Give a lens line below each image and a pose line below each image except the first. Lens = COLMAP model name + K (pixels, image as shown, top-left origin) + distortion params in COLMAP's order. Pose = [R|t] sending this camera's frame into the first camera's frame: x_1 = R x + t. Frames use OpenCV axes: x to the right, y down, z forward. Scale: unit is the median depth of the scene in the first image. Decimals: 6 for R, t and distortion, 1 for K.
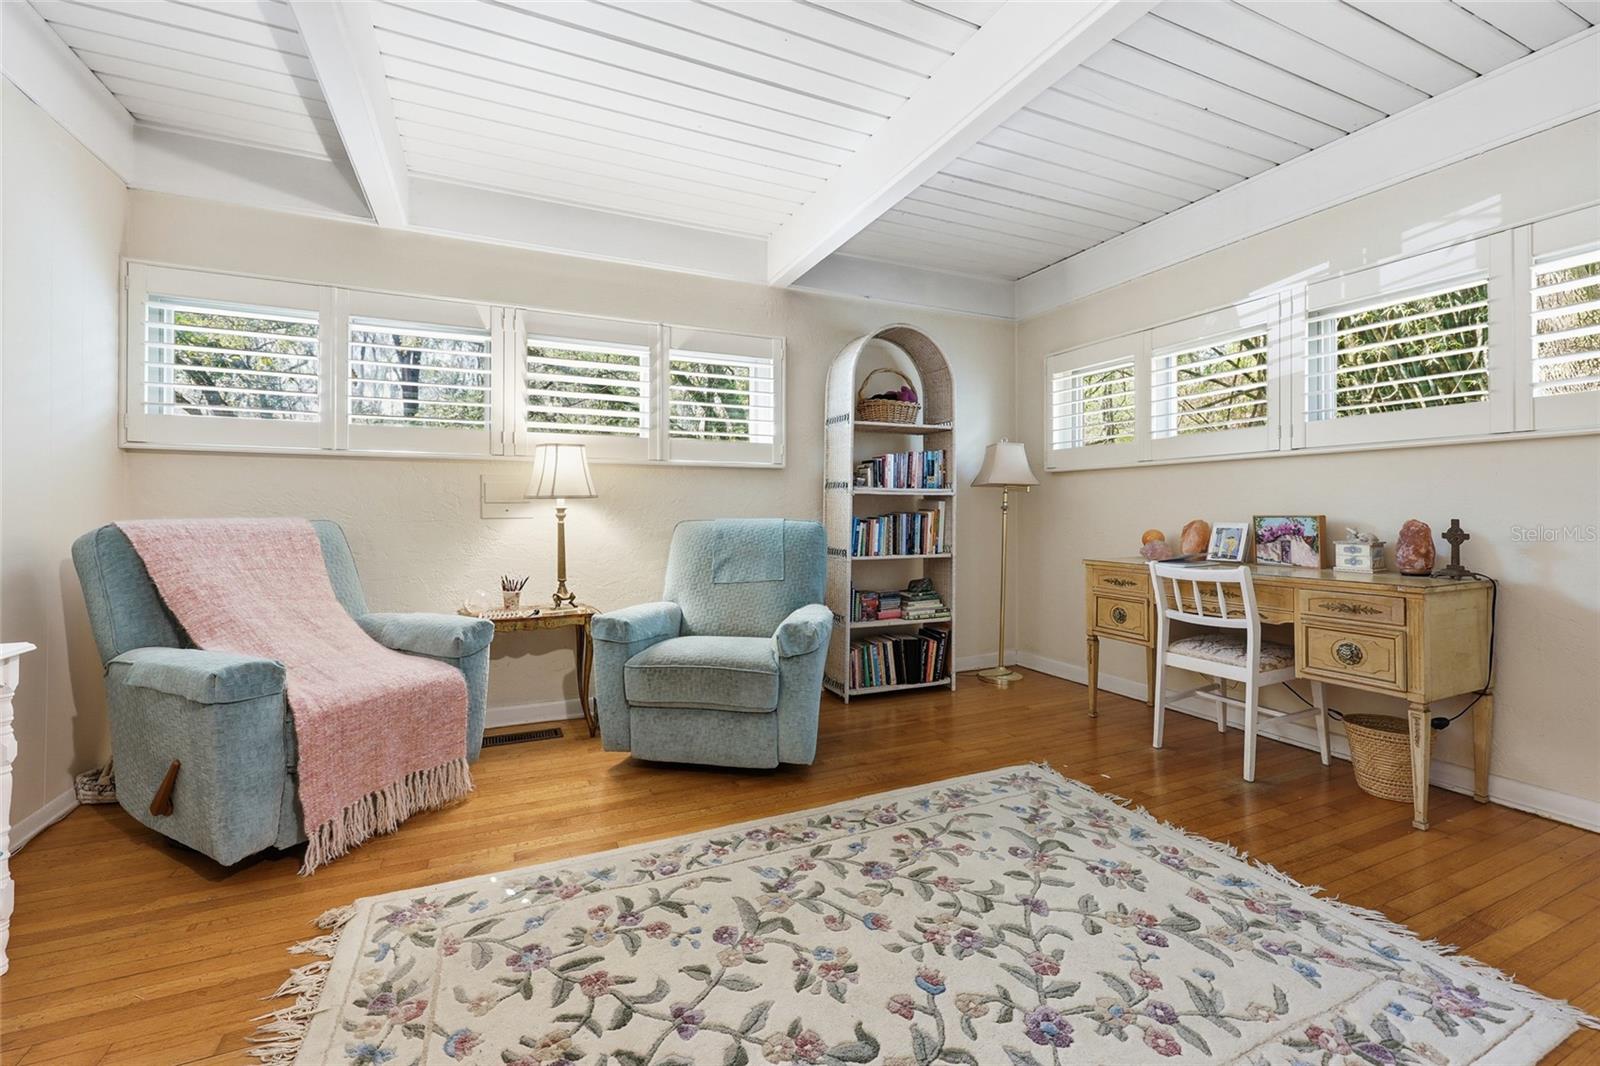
lens RADIAL K [[656.2, 0, 796.5], [0, 656.2, 517.9], [0, 0, 1]] dist [-0.001457, 0.000184]
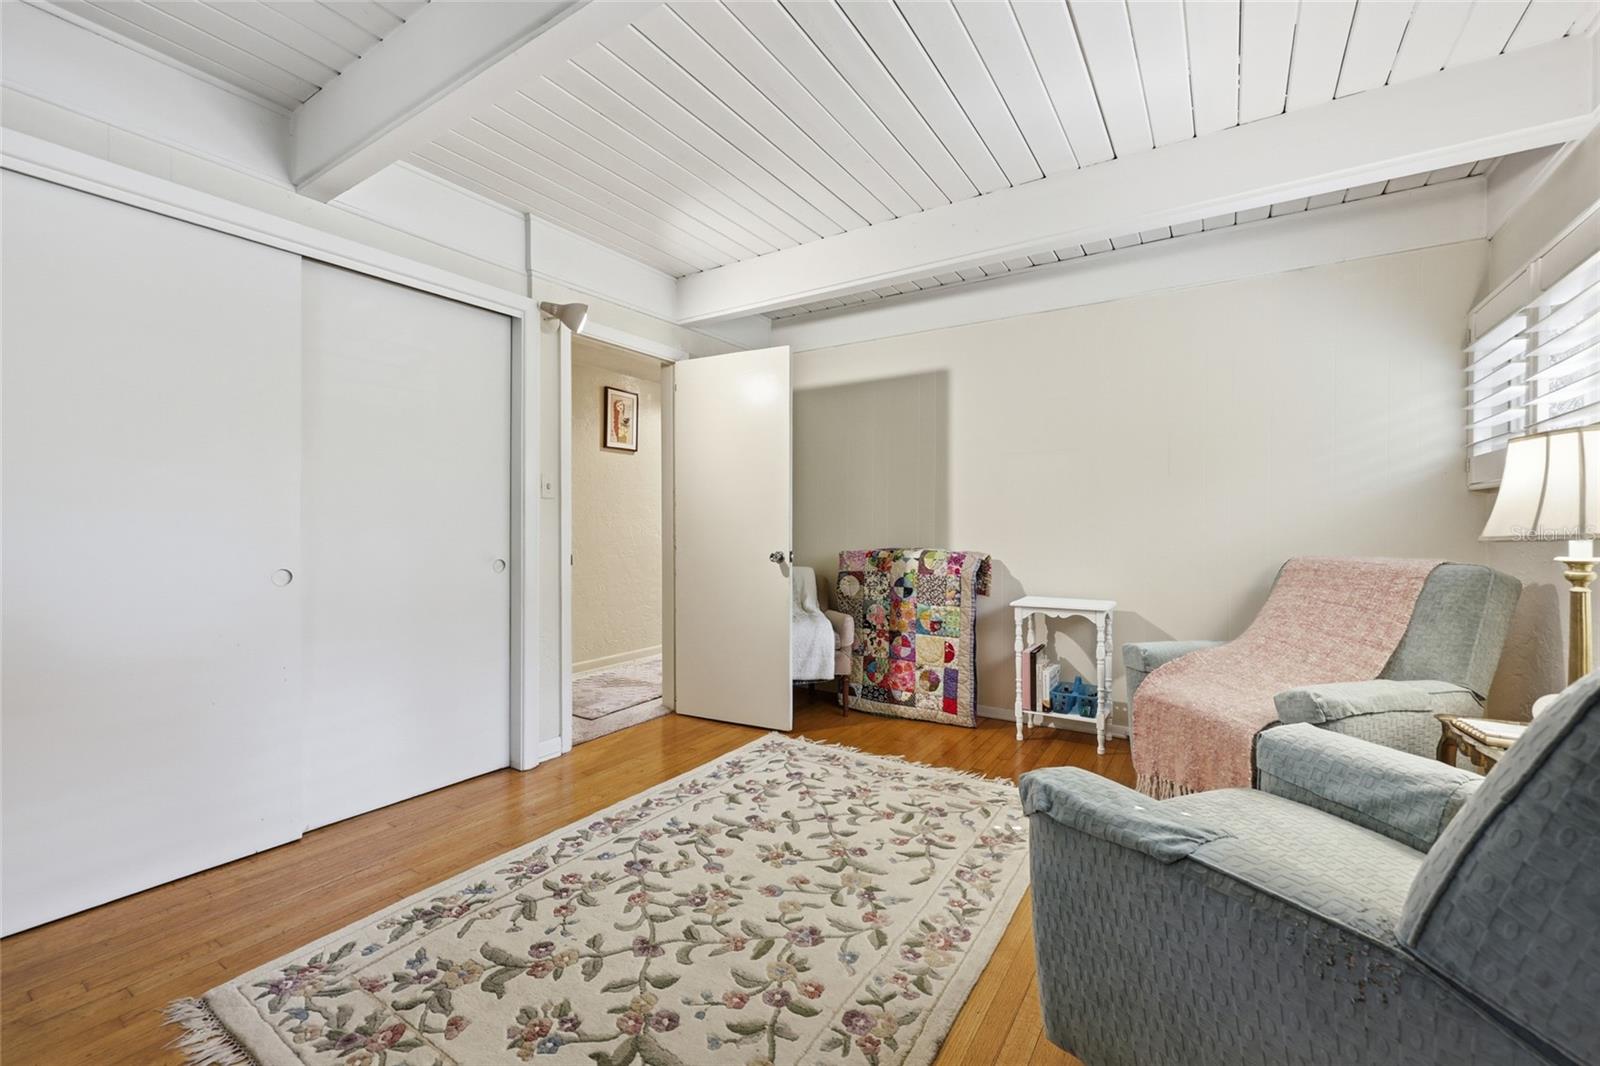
lens RADIAL K [[656.2, 0, 800.9], [0, 656.2, 529.6], [0, 0, 1]] dist [-0.001457, 0.000184]
pose [[-0.838107, 0.002840, -0.545499, 0.728335], [-0.005570, 0.999890, 0.013762, -0.071365], [0.545478, 0.014573, -0.837998, 2.011571]]
